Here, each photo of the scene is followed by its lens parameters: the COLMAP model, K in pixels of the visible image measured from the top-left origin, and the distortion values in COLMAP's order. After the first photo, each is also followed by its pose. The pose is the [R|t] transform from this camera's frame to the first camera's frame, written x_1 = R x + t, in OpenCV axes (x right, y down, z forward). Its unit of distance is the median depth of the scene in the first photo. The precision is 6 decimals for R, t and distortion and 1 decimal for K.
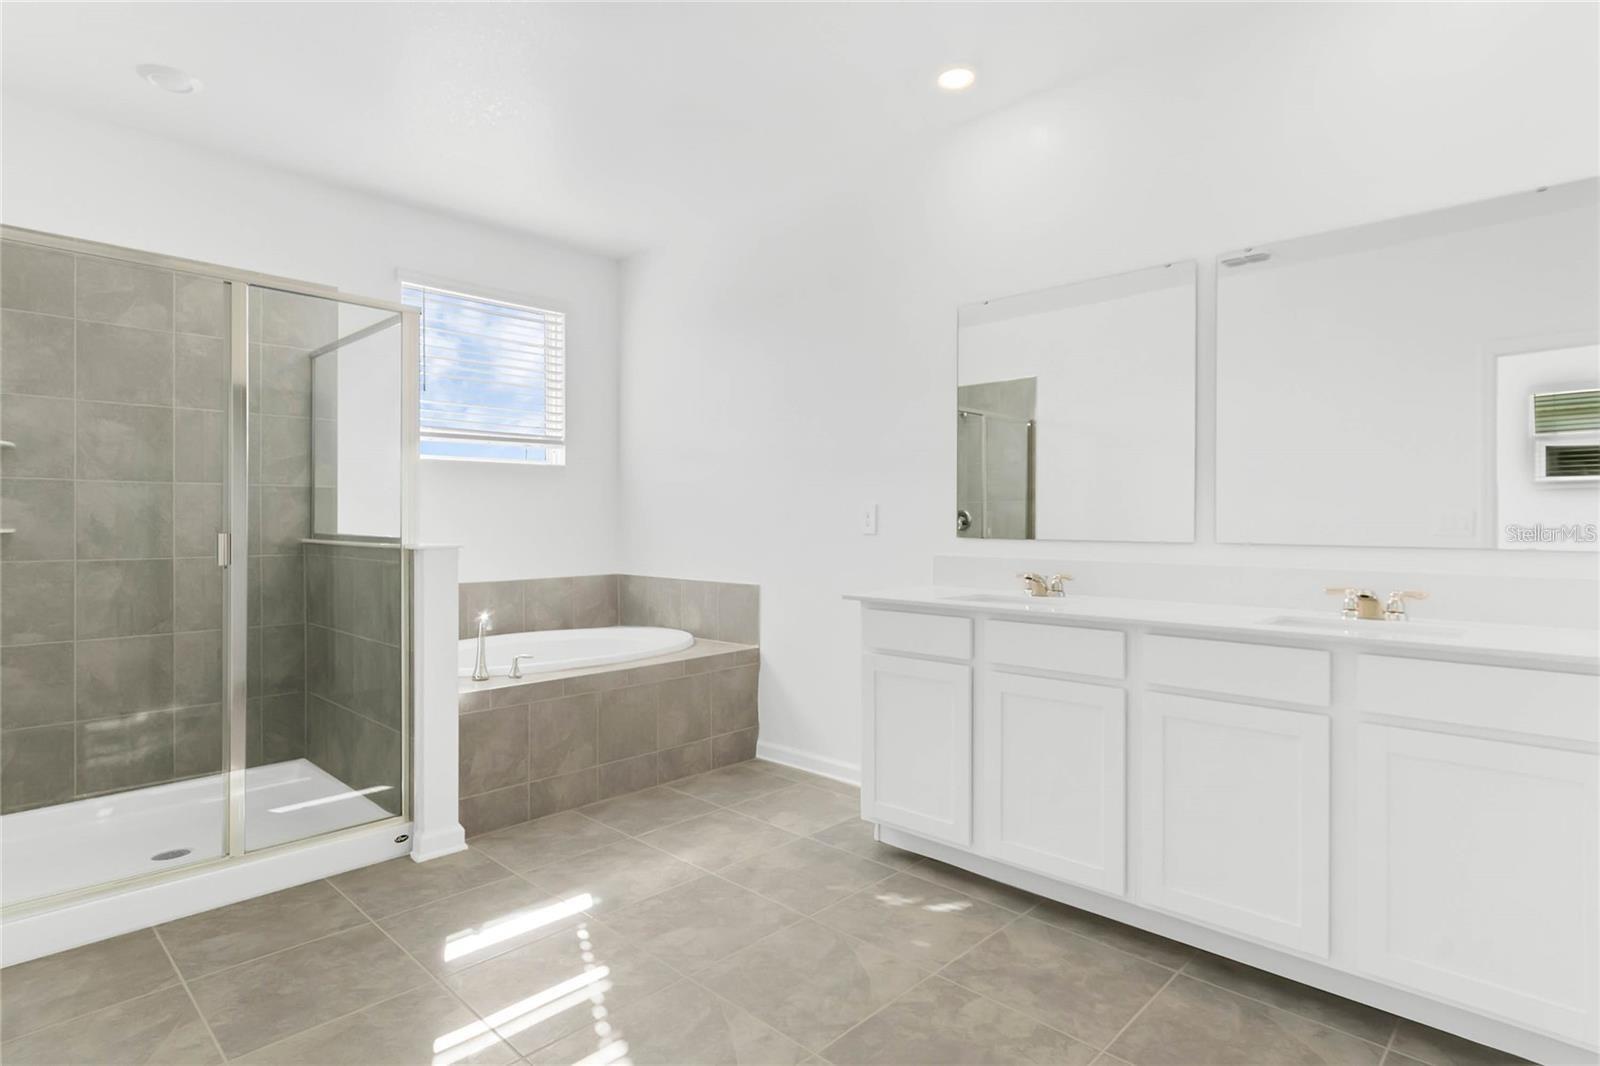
lens RADIAL K [[815.5, 0, 794.1], [0, 815.5, 526.8], [0, 0, 1]] dist [-0.001545, -0.000105]
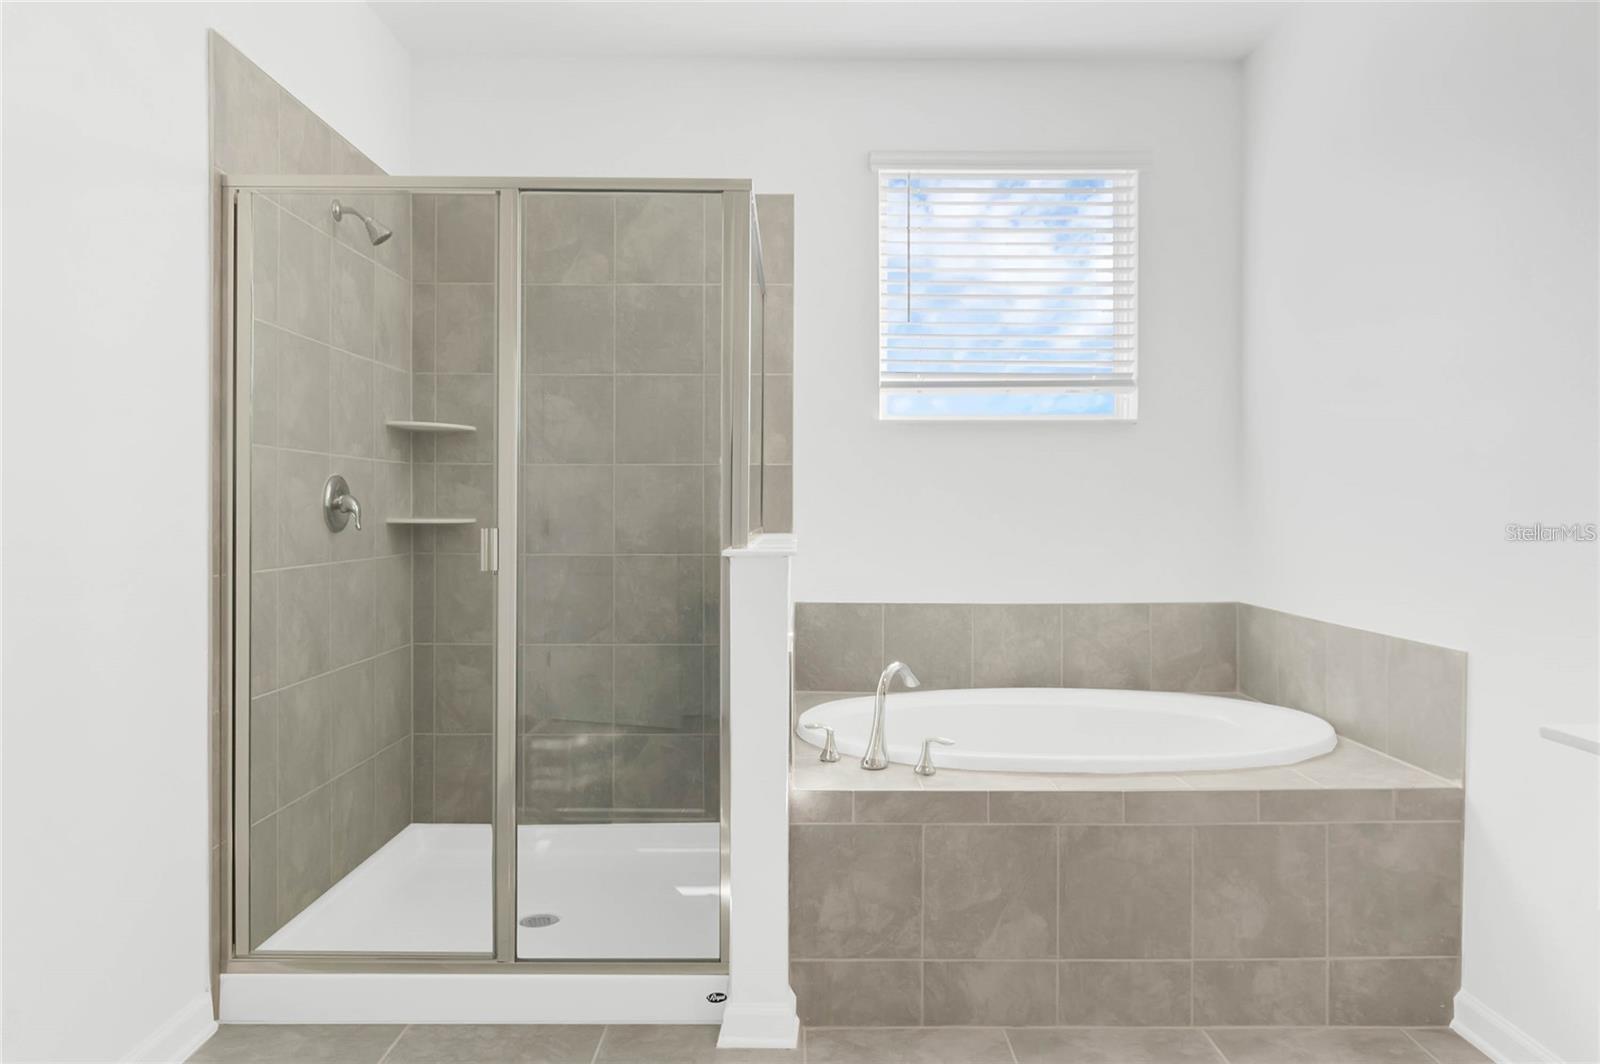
lens RADIAL K [[1034.1, 0, 802.1], [0, 1034.1, 521.1], [0, 0, 1]] dist [-0.004171, 0.001001]
pose [[0.702898, 0.008751, -0.711237, 0.126382], [-0.005974, 0.999962, 0.006400, -0.004317], [0.711266, -0.000249, 0.702923, 0.385458]]
